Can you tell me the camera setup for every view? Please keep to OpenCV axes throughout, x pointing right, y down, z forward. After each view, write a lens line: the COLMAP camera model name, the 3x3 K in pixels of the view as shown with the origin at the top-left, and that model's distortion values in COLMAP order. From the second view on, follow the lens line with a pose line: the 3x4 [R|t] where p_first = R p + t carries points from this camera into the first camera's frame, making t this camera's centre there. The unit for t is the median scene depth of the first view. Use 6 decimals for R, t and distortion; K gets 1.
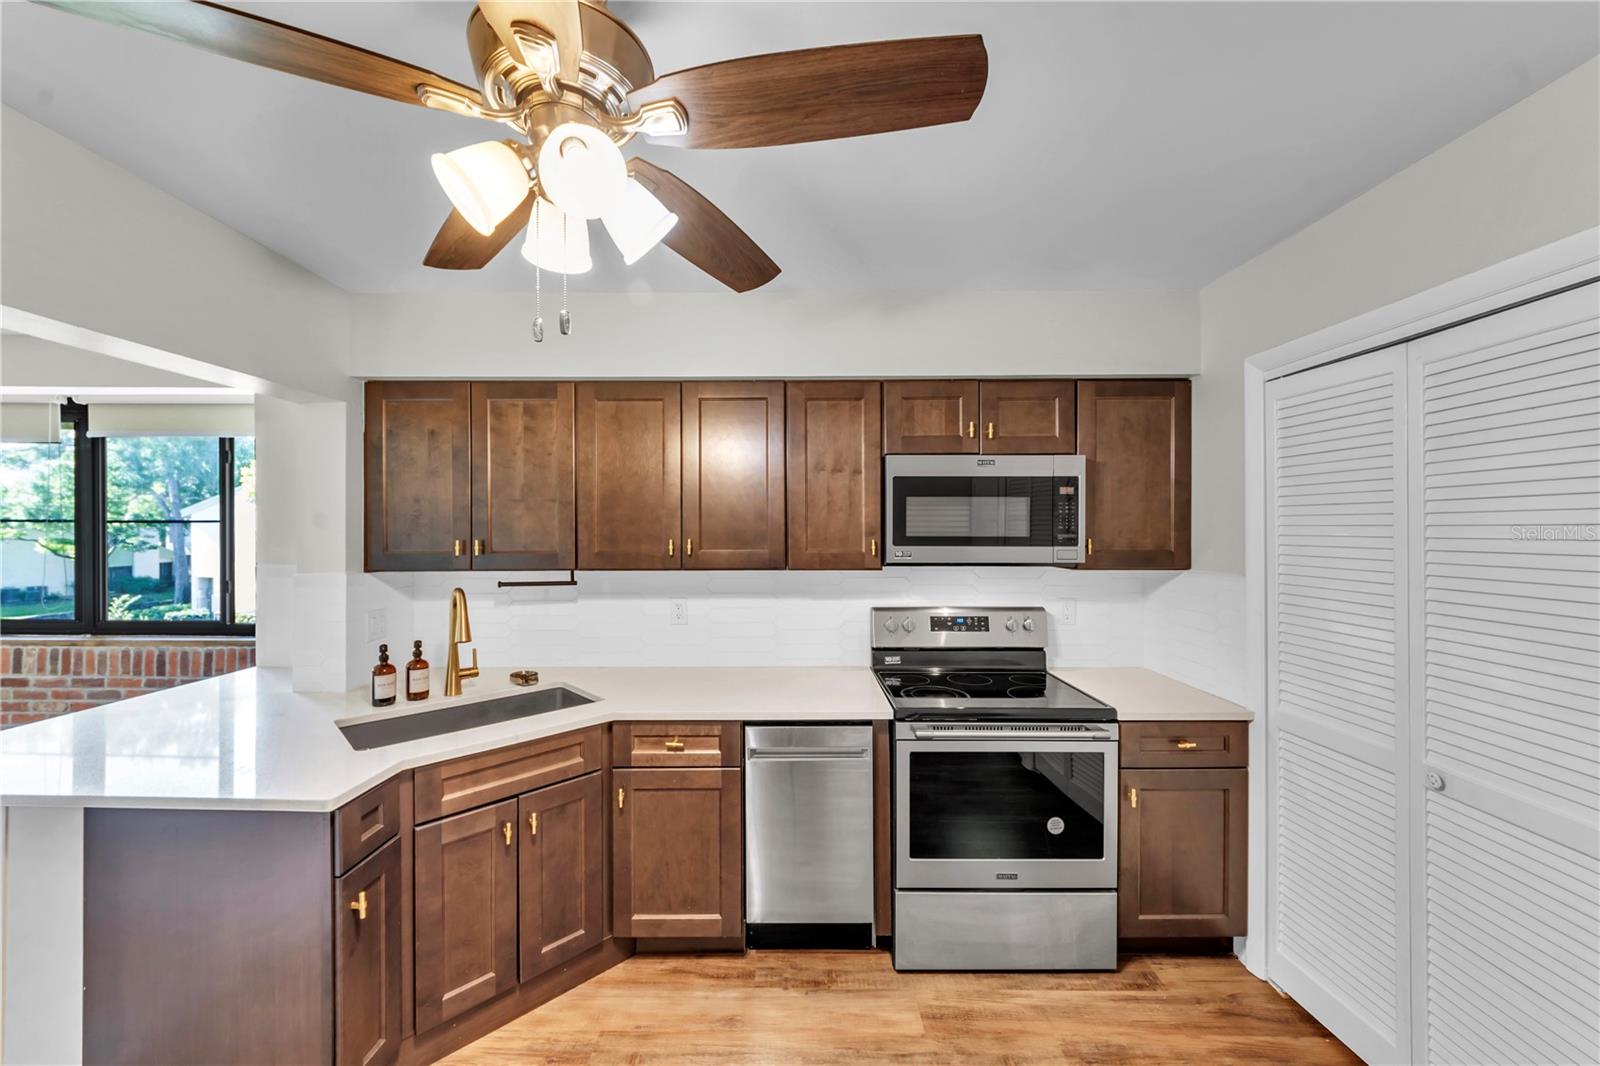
lens RADIAL K [[604.2, 0, 800.0], [0, 604.2, 533.0], [0, 0, 1]] dist [0.000015, 0.000109]
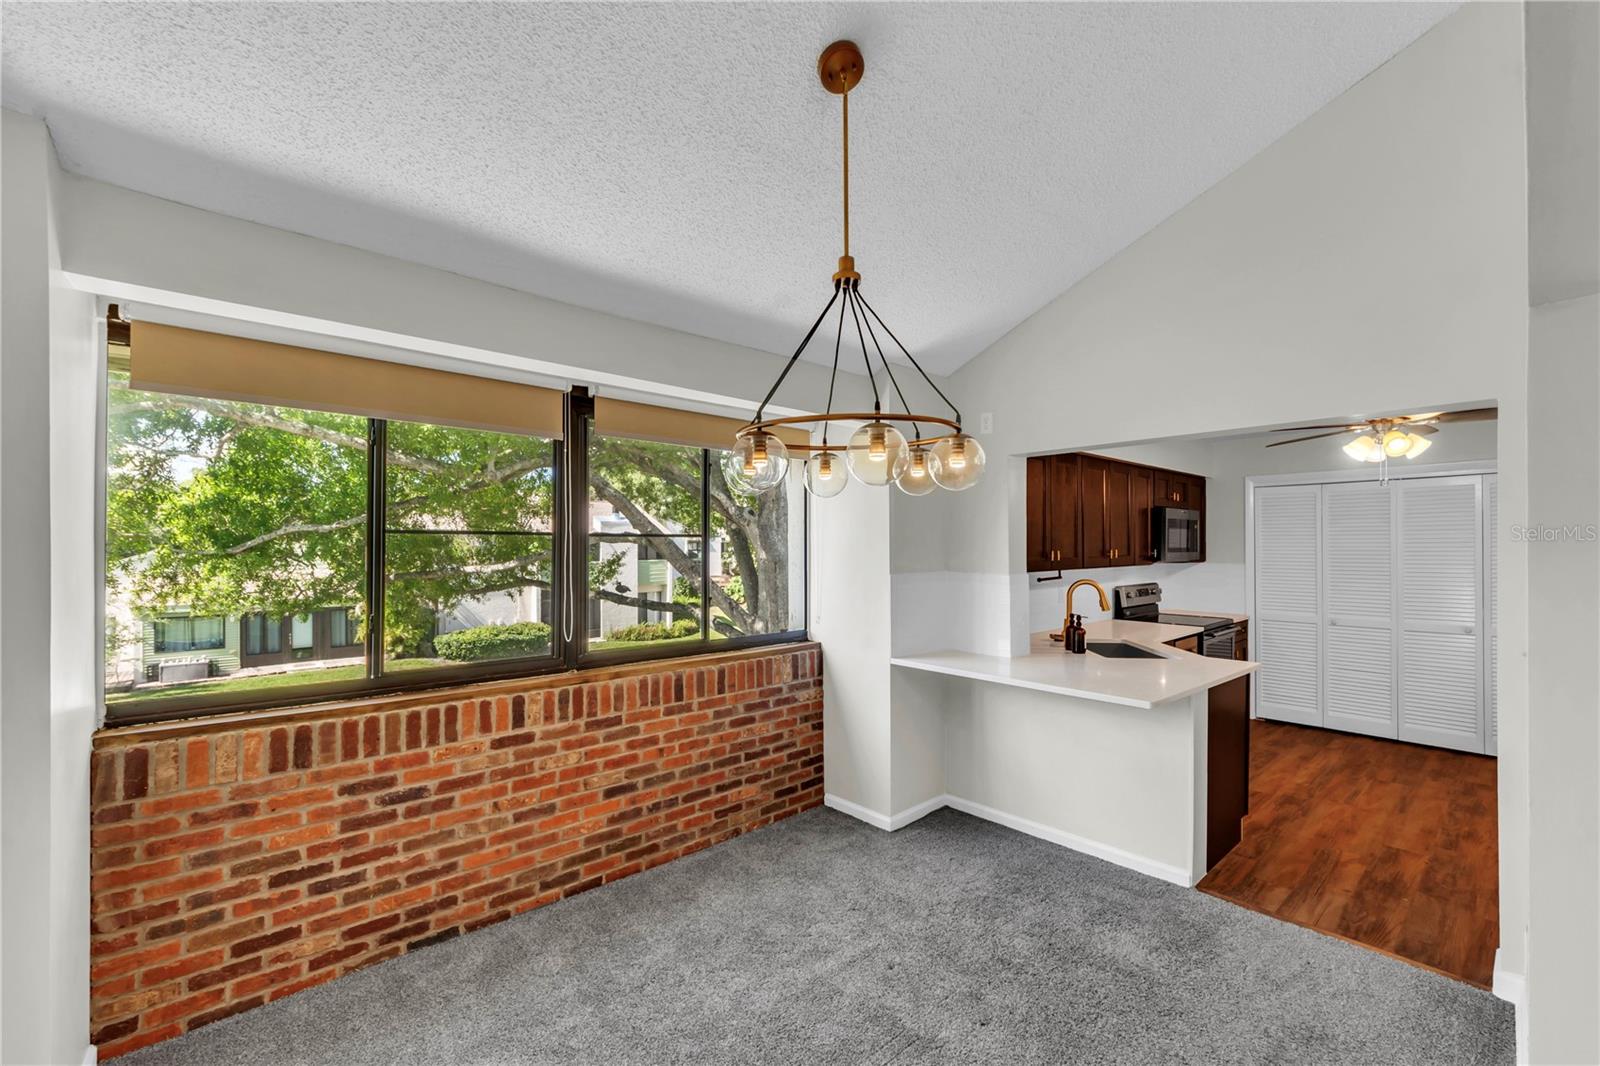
lens RADIAL K [[643.2, 0, 779.3], [0, 643.2, 544.2], [0, 0, 1]] dist [-0.004008, -0.000440]
pose [[0.760205, -0.000714, 0.649683, -2.145132], [0.004633, 0.999980, -0.004322, -0.002032], [-0.649667, 0.006296, 0.760193, 0.192717]]
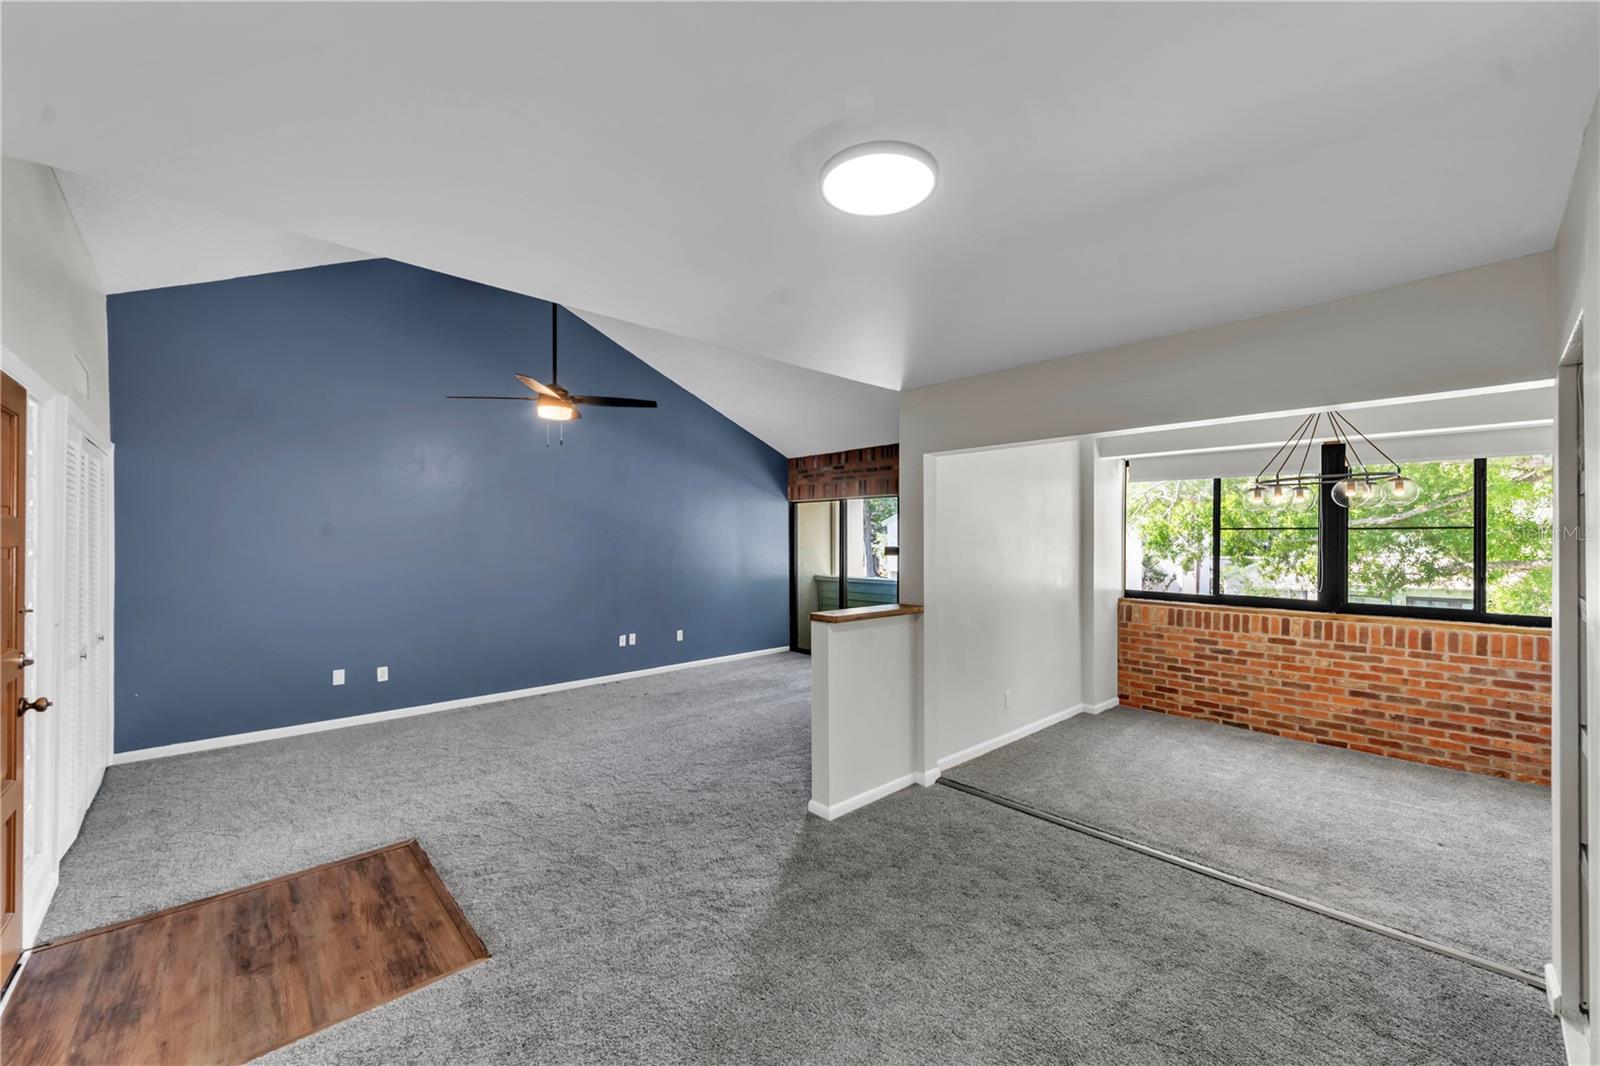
lens RADIAL K [[625.3, 0, 809.4], [0, 625.3, 538.5], [0, 0, 1]] dist [0.000182, 0.000266]
pose [[0.690303, 0.003328, -0.723513, -1.355815], [-0.003587, 0.999993, 0.001178, 0.003407], [0.723511, 0.001782, 0.690310, -1.167985]]
